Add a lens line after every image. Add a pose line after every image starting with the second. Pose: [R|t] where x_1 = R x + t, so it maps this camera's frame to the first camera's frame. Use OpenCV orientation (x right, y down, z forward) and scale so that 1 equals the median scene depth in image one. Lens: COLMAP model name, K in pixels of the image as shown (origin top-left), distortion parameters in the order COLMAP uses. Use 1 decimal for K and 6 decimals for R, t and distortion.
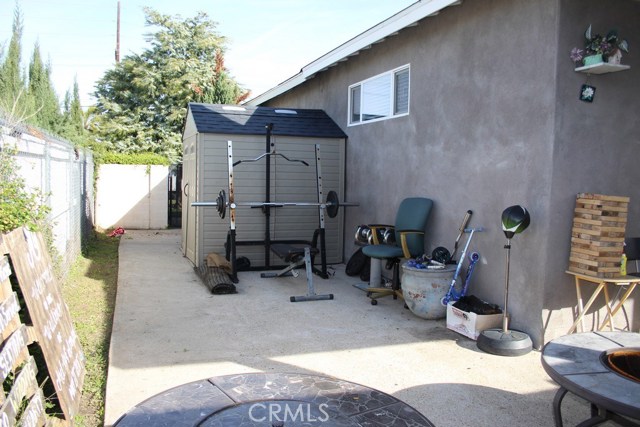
lens RADIAL K [[539.1, 0, 317.1], [0, 539.1, 213.6], [0, 0, 1]] dist [-0.133893, 0.110153]
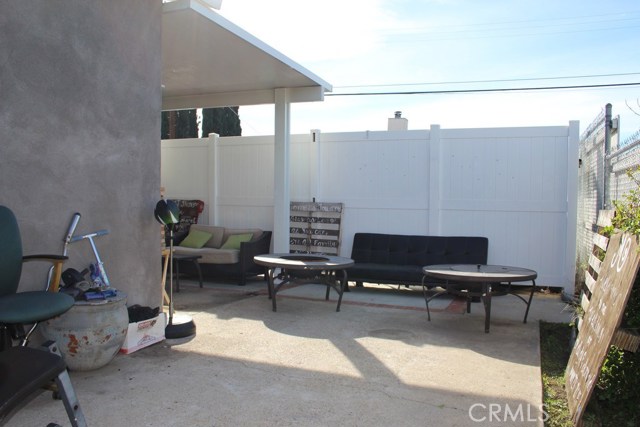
lens RADIAL K [[539.1, 0, 317.0], [0, 539.1, 211.9], [0, 0, 1]] dist [-0.133893, 0.110153]
pose [[-0.738104, -0.056103, 0.672350, -0.527488], [0.019081, 0.994402, 0.103923, -0.087264], [-0.674417, 0.089535, -0.732902, 1.430492]]
